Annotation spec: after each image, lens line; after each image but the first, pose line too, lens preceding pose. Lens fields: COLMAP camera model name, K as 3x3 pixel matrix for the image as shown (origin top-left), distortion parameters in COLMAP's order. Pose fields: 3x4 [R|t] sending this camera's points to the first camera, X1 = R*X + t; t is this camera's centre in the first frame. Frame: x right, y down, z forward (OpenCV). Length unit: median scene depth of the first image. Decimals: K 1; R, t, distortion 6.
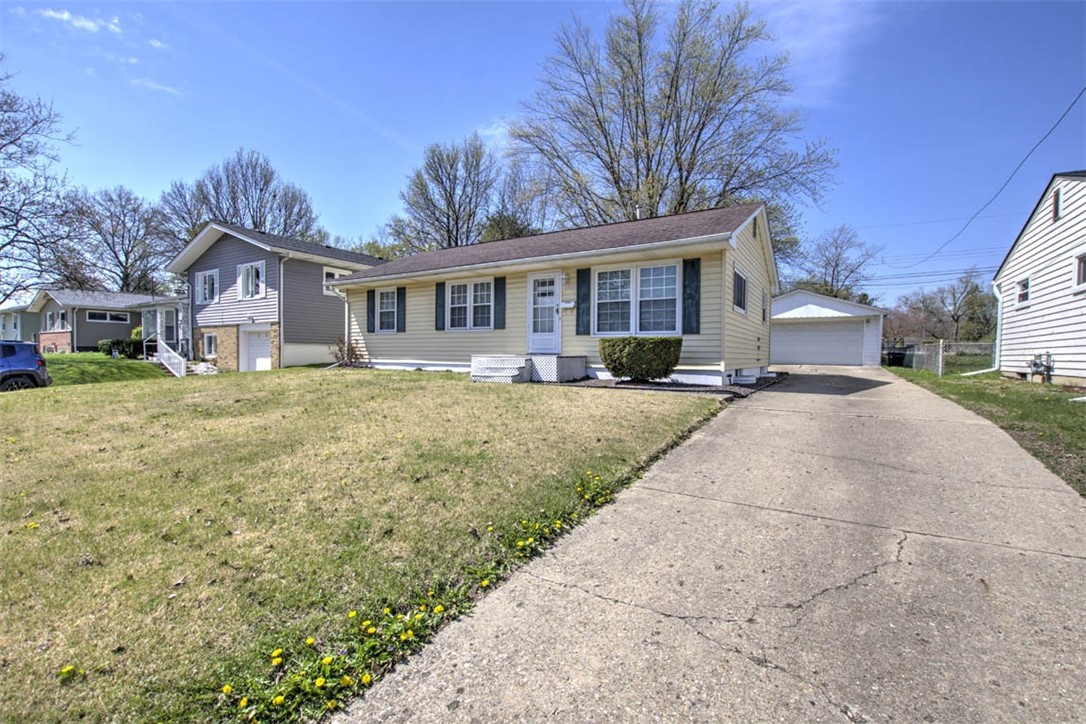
lens RADIAL K [[471.0, 0, 582.1], [0, 471.0, 362.8], [0, 0, 1]] dist [0.015280, -0.000415]
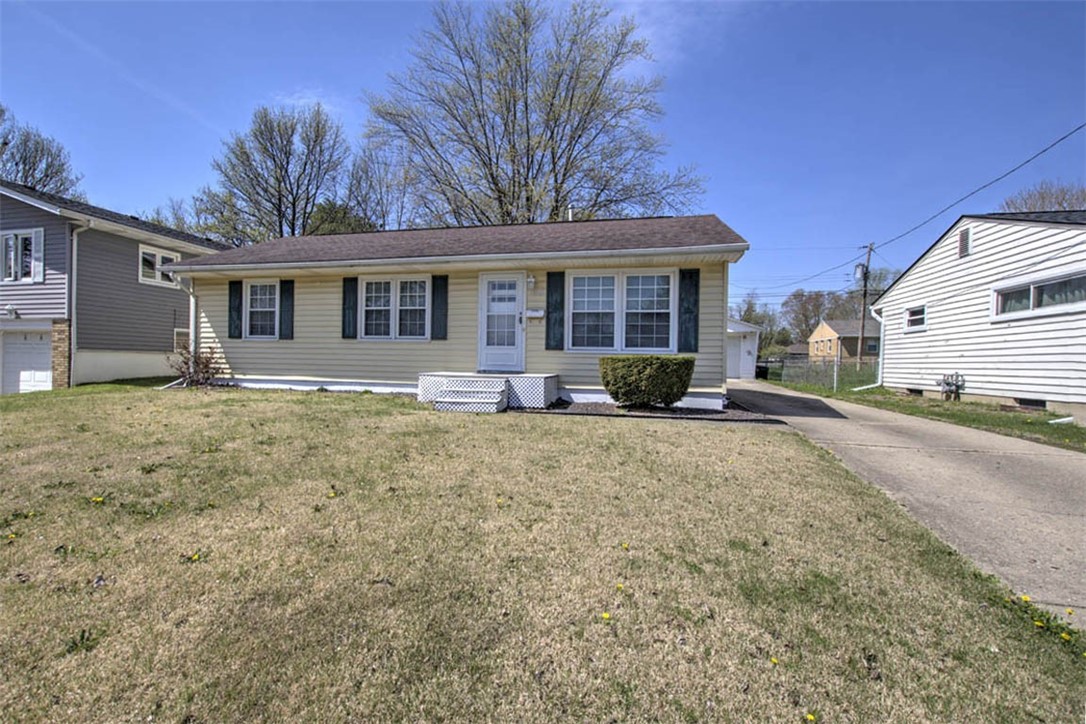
lens RADIAL K [[471.0, 0, 540.5], [0, 471.0, 363.0], [0, 0, 1]] dist [0.015280, -0.000415]
pose [[0.956764, 0.007868, 0.290757, -0.216875], [-0.004894, 0.999928, -0.010953, -0.020991], [-0.290823, 0.009056, 0.956734, 0.159623]]
